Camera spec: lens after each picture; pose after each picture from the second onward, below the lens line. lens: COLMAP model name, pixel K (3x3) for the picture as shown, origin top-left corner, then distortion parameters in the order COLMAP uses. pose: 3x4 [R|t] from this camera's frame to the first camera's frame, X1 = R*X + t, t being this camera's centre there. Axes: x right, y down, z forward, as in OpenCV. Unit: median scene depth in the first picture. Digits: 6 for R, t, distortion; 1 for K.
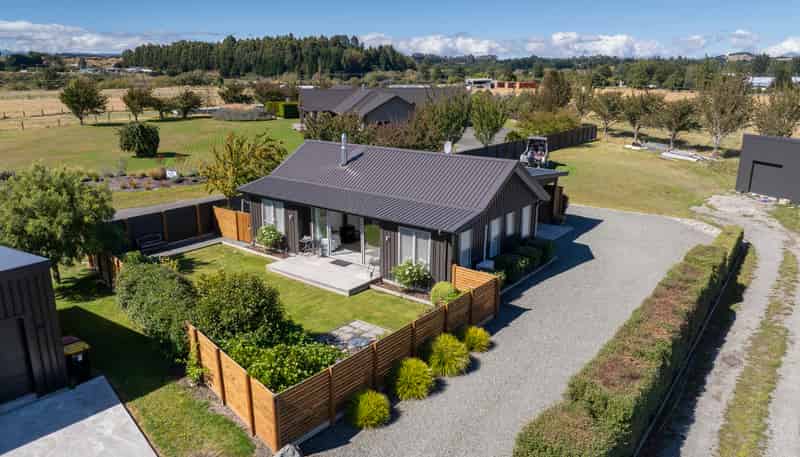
lens RADIAL K [[563.8, 0, 403.0], [0, 563.8, 228.8], [0, 0, 1]] dist [-0.039610, 0.000484]
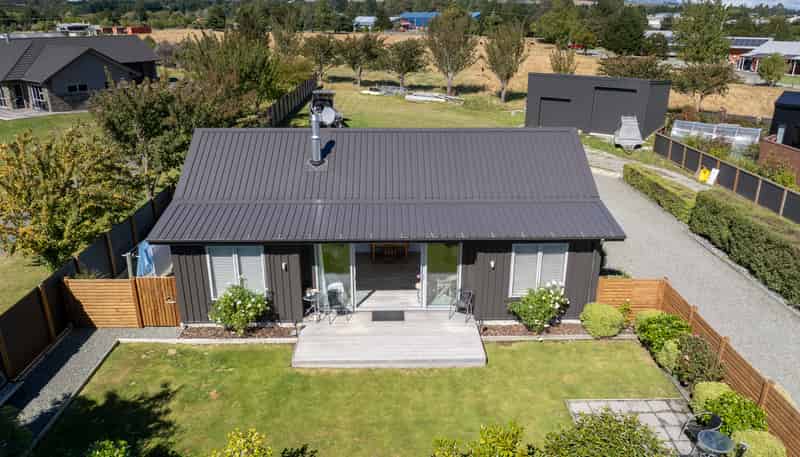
lens RADIAL K [[563.8, 0, 399.1], [0, 563.8, 229.4], [0, 0, 1]] dist [-0.039610, 0.000484]
pose [[0.780029, -0.220473, 0.585616, -0.415740], [0.163647, 0.975177, 0.149161, -0.119195], [-0.603966, -0.020516, 0.796746, 0.430229]]
